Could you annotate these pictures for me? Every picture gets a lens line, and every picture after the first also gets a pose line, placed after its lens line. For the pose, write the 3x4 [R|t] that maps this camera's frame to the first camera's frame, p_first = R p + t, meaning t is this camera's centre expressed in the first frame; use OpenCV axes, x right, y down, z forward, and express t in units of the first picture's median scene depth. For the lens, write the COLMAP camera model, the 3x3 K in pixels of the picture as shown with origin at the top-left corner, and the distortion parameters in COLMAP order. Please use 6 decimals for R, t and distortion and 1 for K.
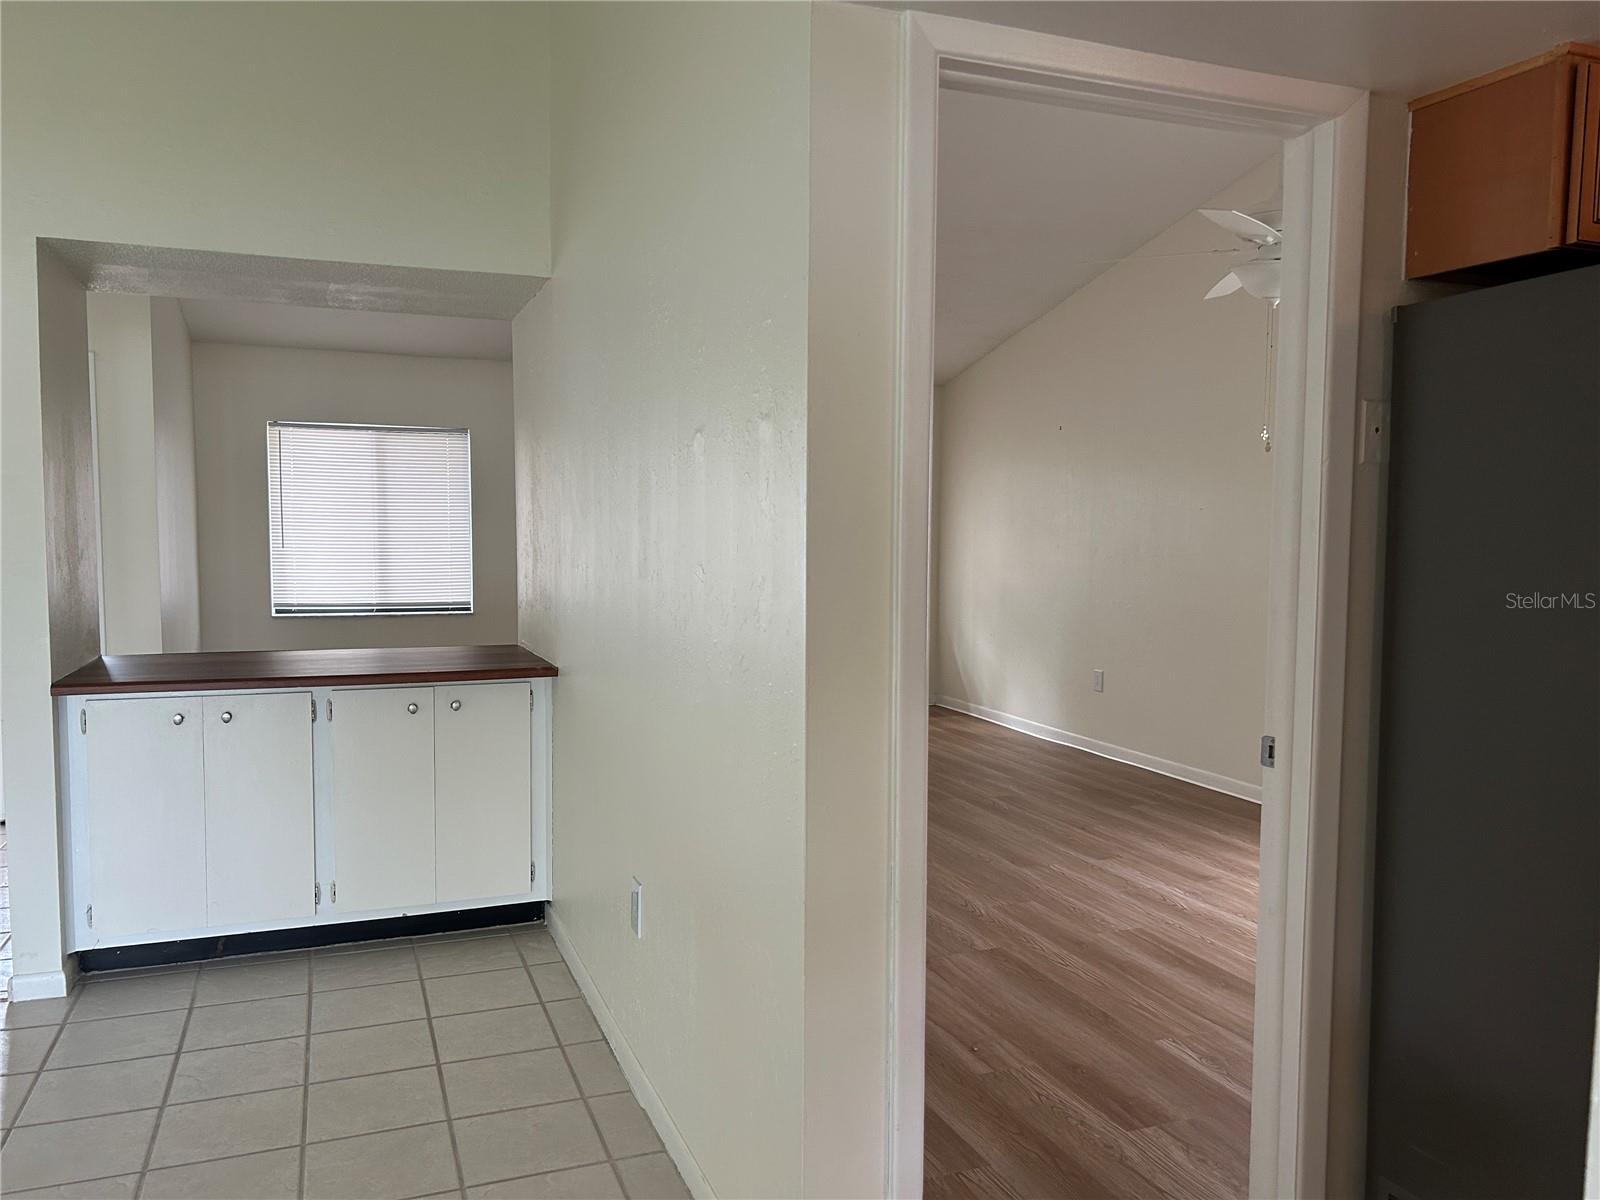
lens RADIAL K [[1239.6, 0, 802.1], [0, 1239.6, 601.1], [0, 0, 1]] dist [0.036236, -0.002943]
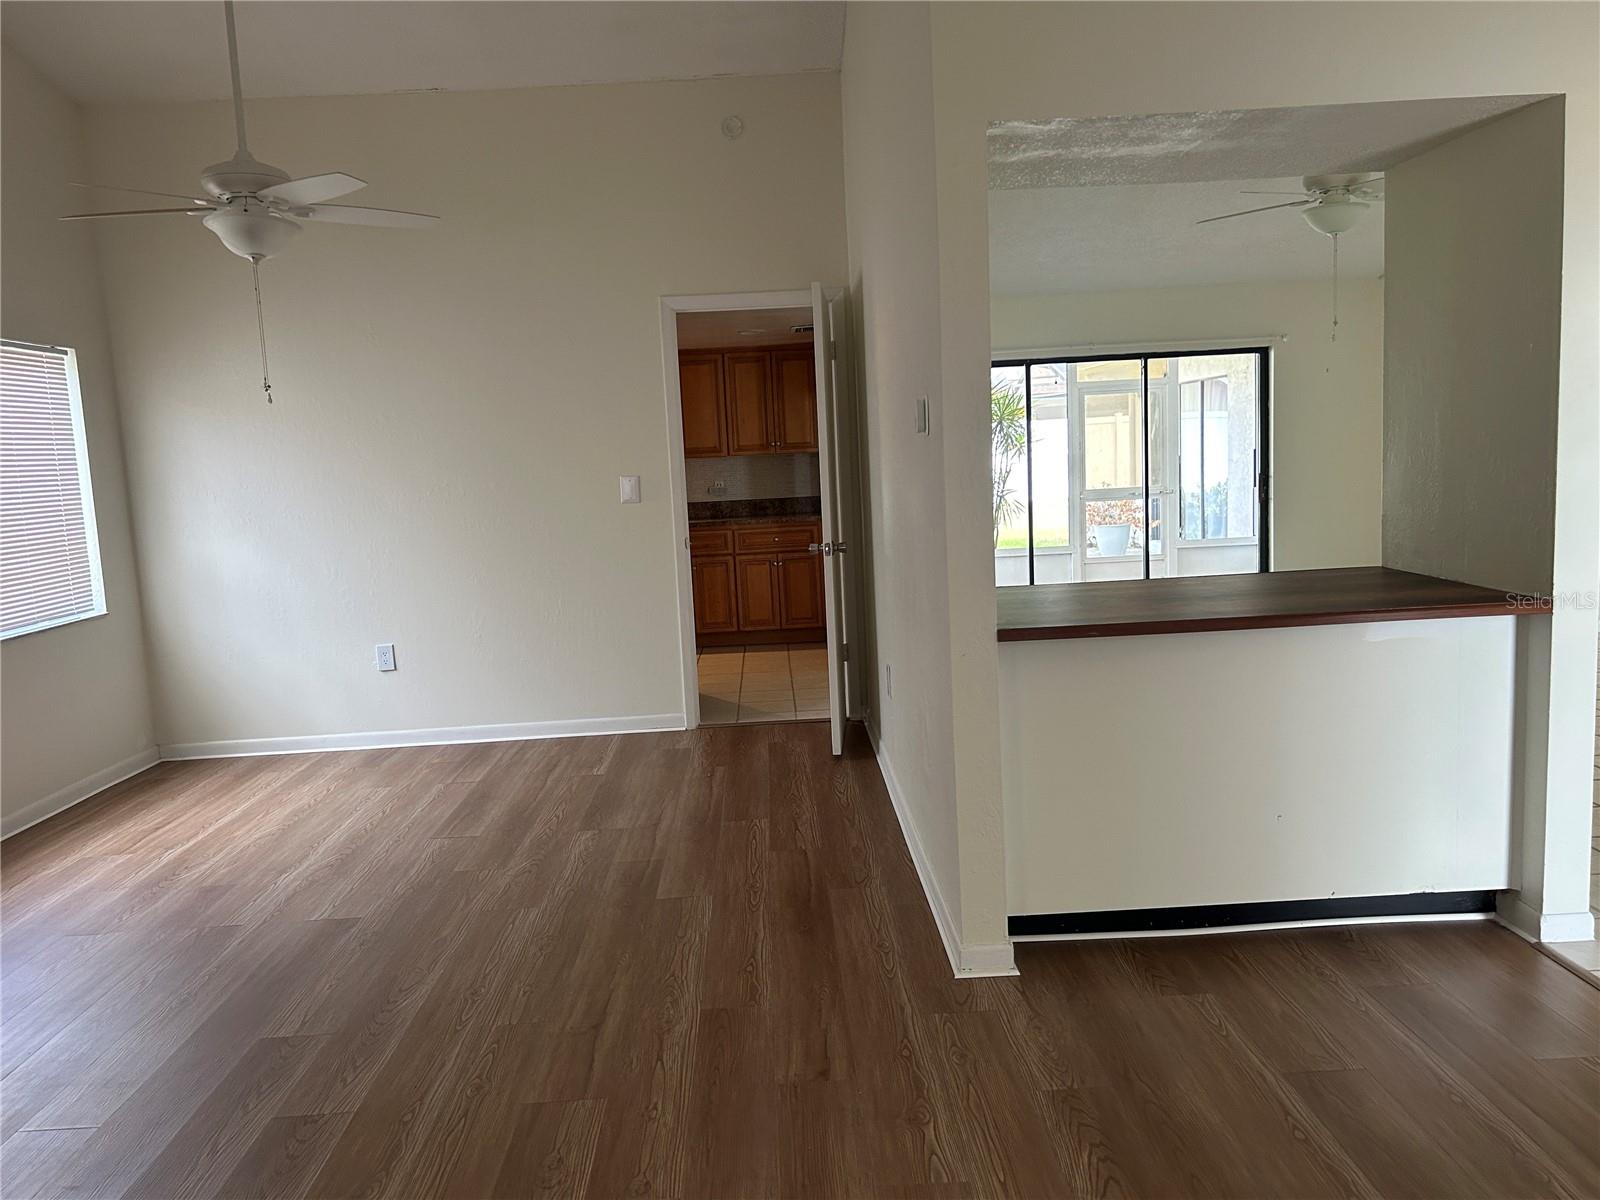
lens RADIAL K [[1239.6, 0, 802.0], [0, 1239.6, 604.5], [0, 0, 1]] dist [0.036236, -0.002943]
pose [[-0.943955, -0.002536, 0.330064, -0.381884], [0.061570, 0.981067, 0.183623, -0.115210], [-0.324281, 0.193653, -0.925927, 1.798071]]
